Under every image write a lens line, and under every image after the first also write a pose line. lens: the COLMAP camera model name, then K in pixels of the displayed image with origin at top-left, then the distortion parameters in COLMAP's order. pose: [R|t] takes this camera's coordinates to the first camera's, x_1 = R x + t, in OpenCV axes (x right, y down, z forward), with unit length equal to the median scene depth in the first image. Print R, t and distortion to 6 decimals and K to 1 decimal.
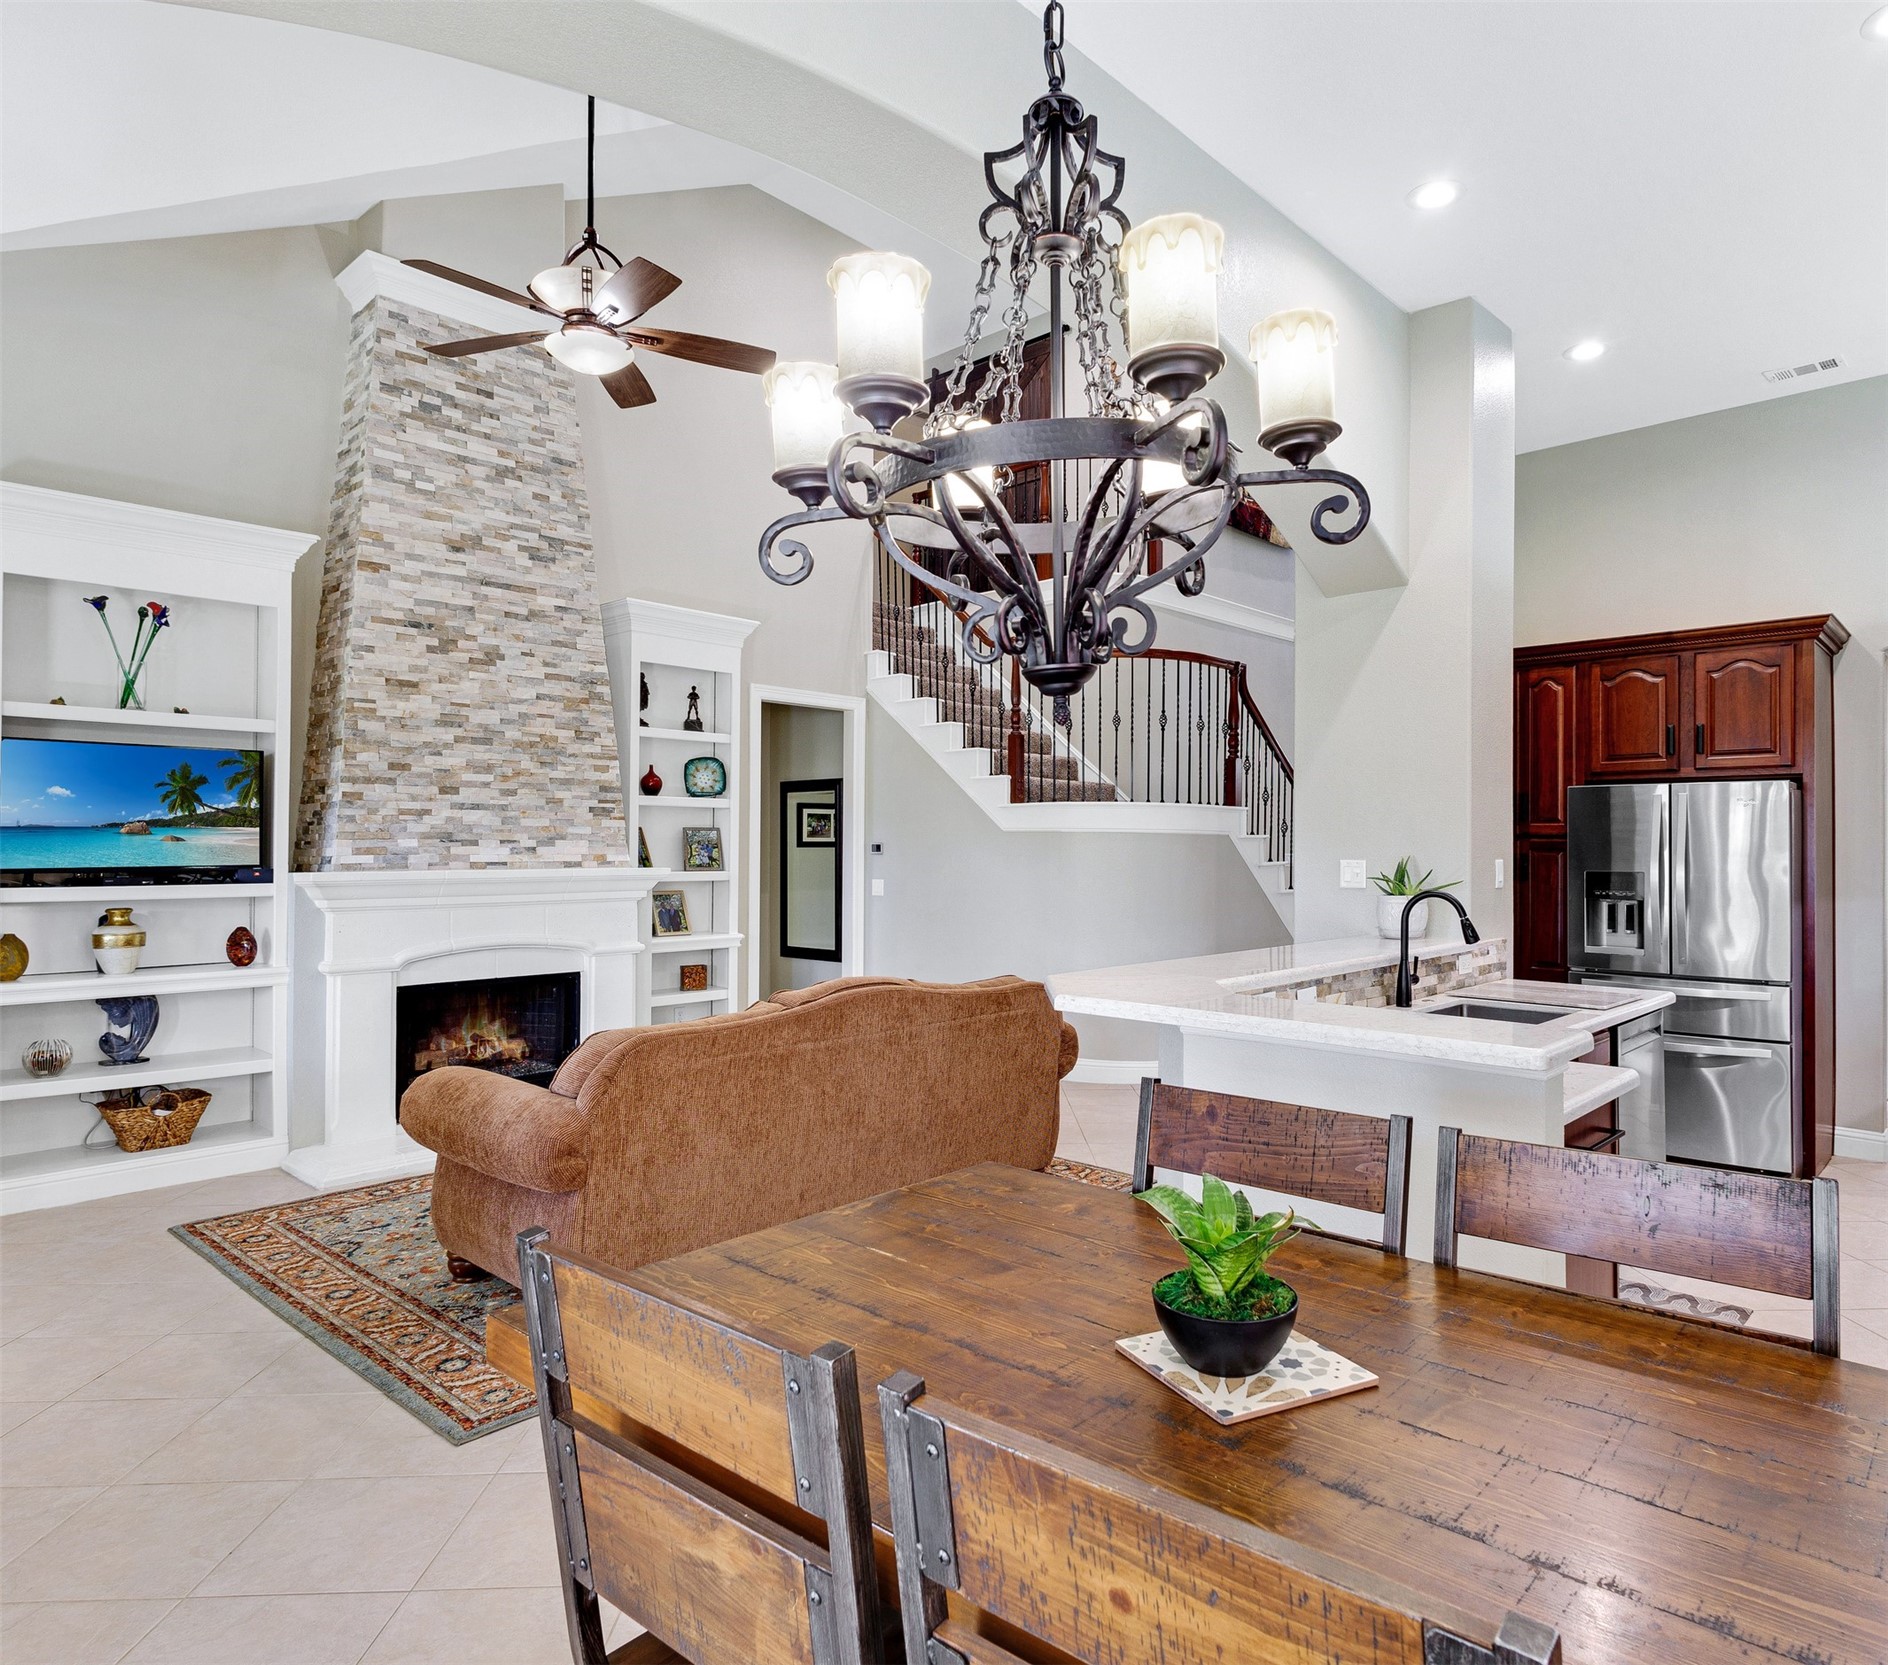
lens RADIAL K [[1147.4, 0, 948.3], [0, 1147.4, 833.3], [0, 0, 1]] dist [0.008359, -0.001995]
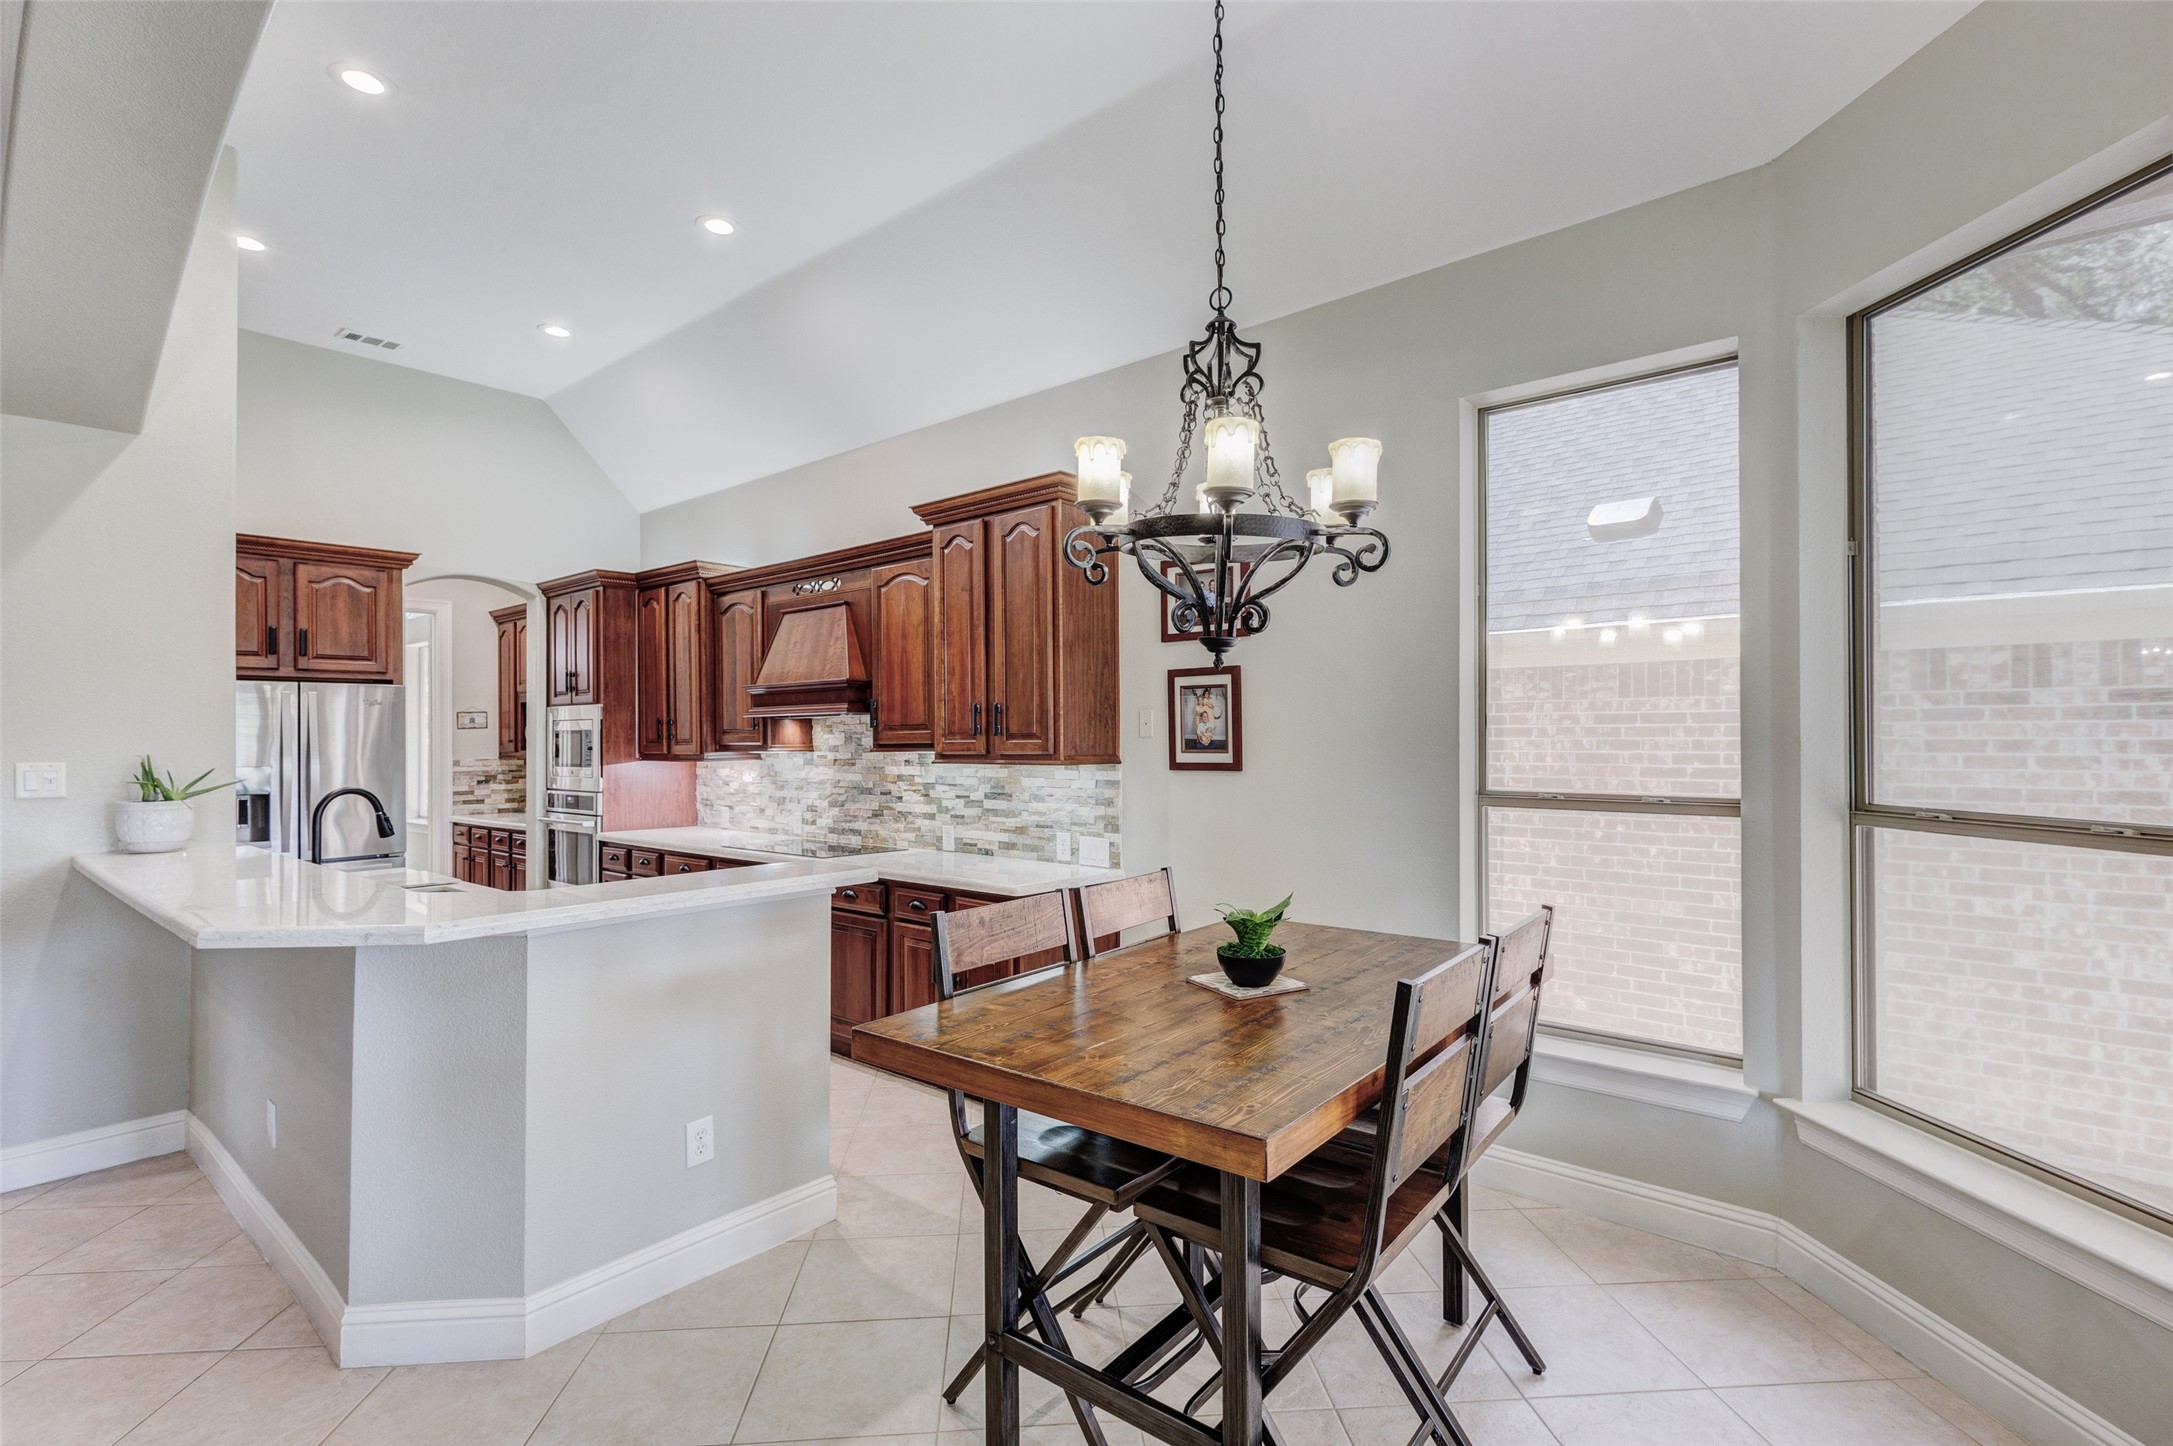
lens RADIAL K [[1017.8, 0, 1096.9], [0, 1017.8, 731.9], [0, 0, 1]] dist [-0.000581, -0.000049]
pose [[-0.051697, 0.000744, 0.998663, -0.324464], [-0.000611, 1.000000, -0.000777, 0.002894], [-0.998663, -0.000650, -0.051696, 0.284096]]
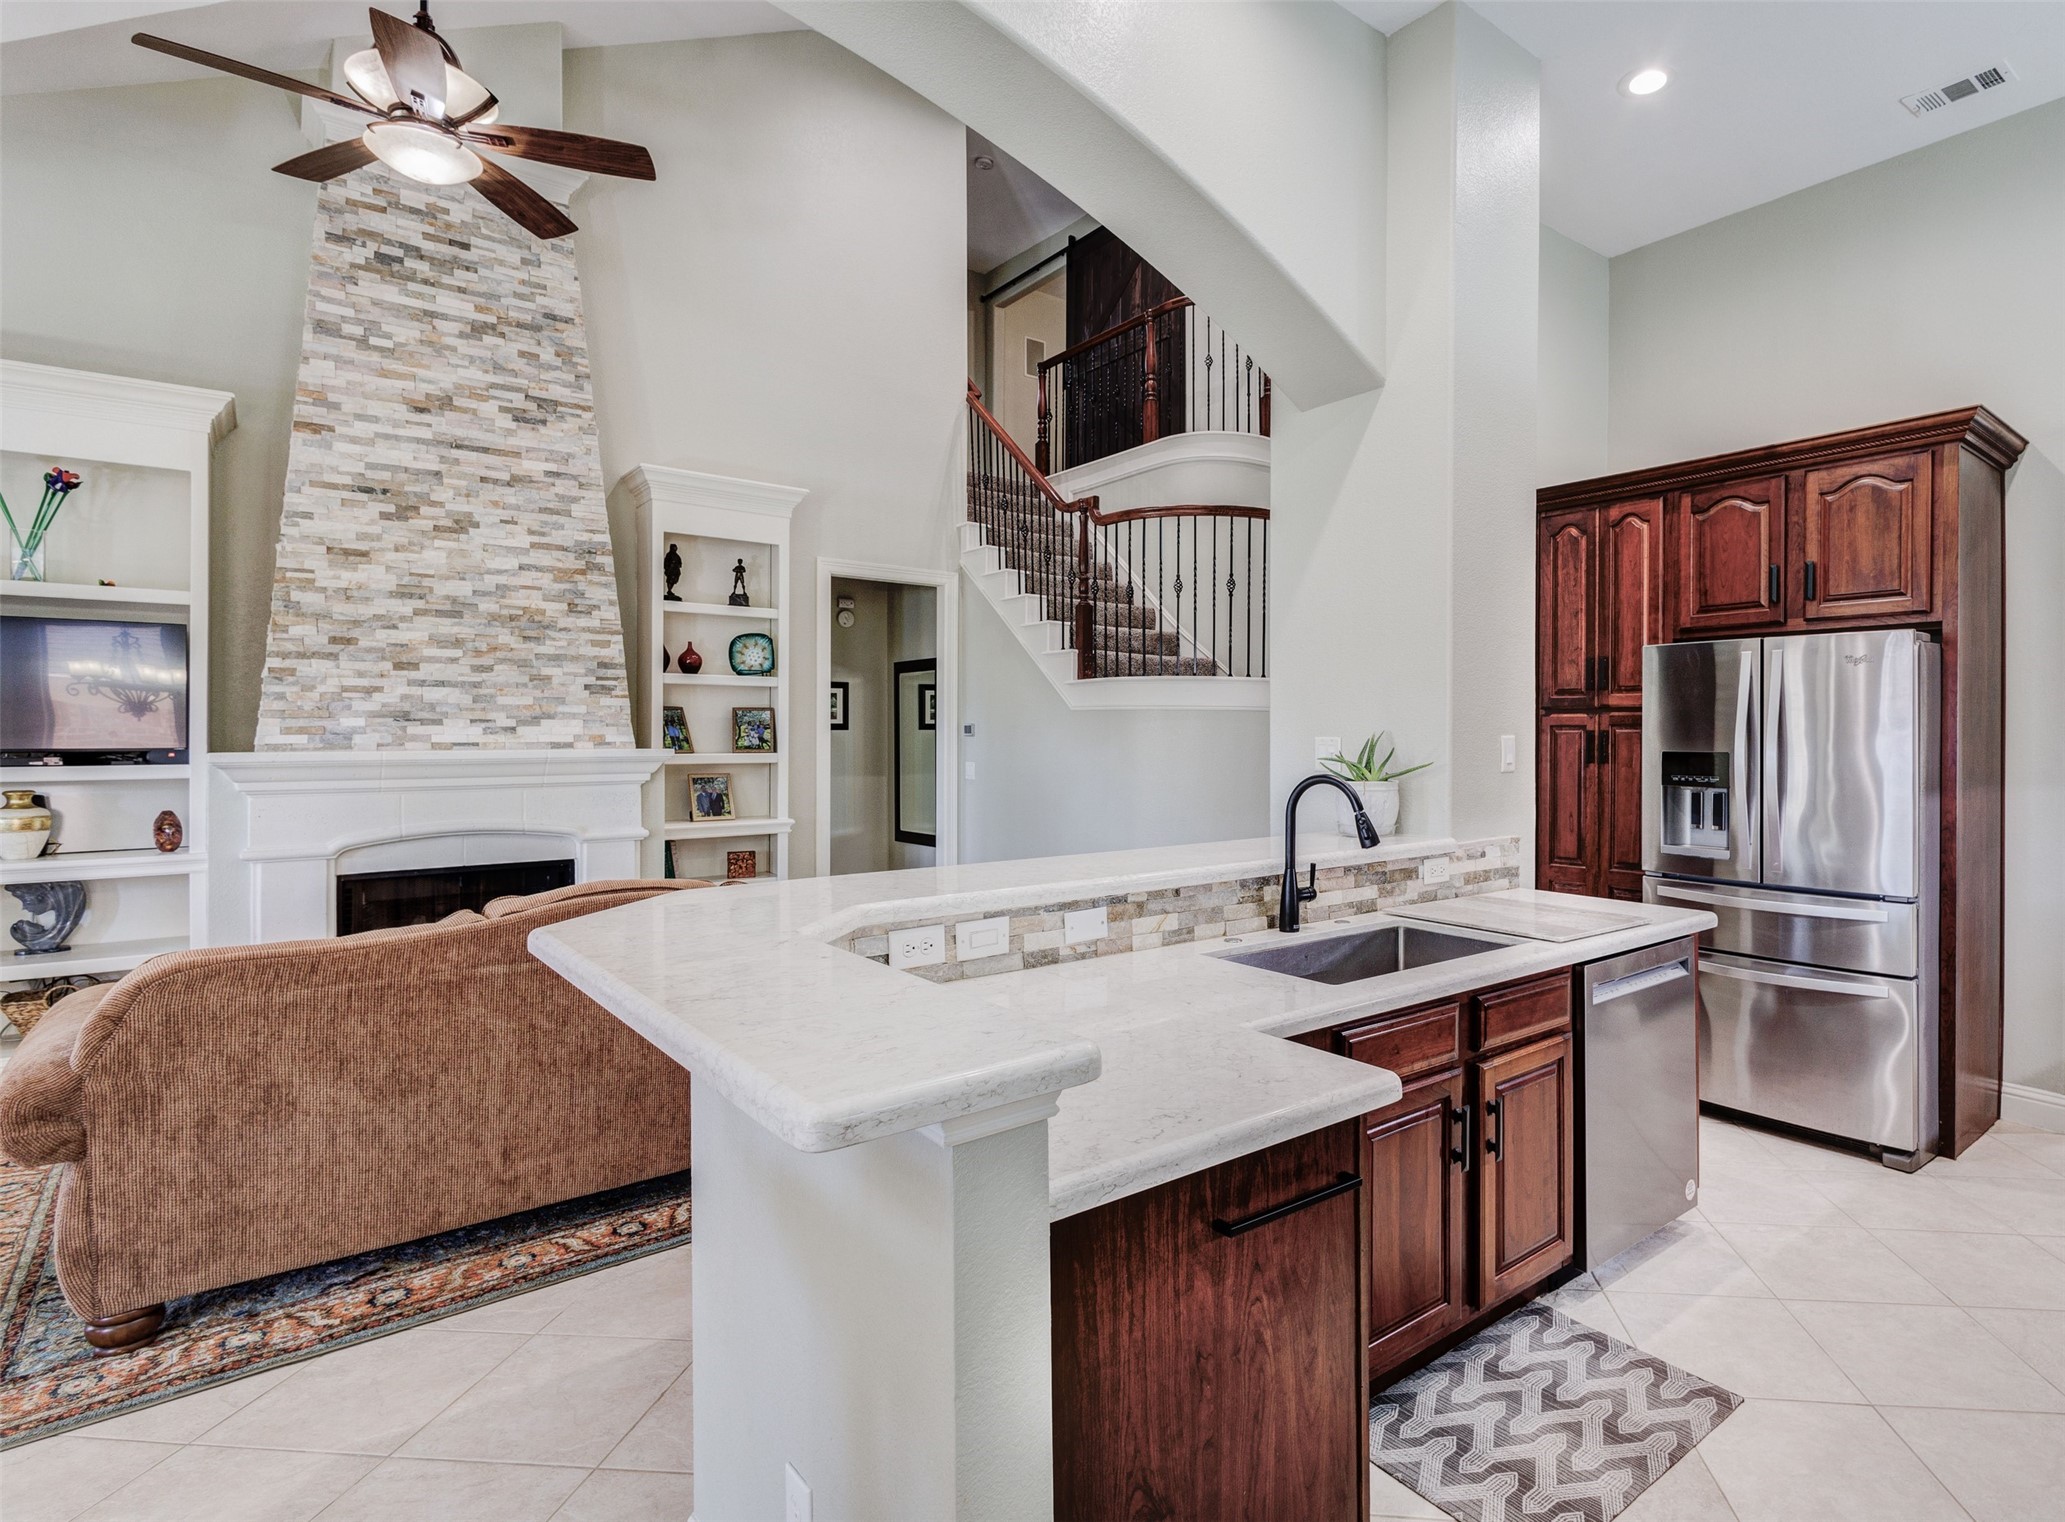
lens RADIAL K [[1061.7, 0, 1110.7], [0, 1061.7, 736.1], [0, 0, 1]] dist [0.004634, 0.000717]
pose [[0.992777, -0.002128, -0.119952, 0.253861], [0.003814, 0.999897, 0.013828, 0.010517], [0.119910, -0.014186, 0.992683, 0.214468]]
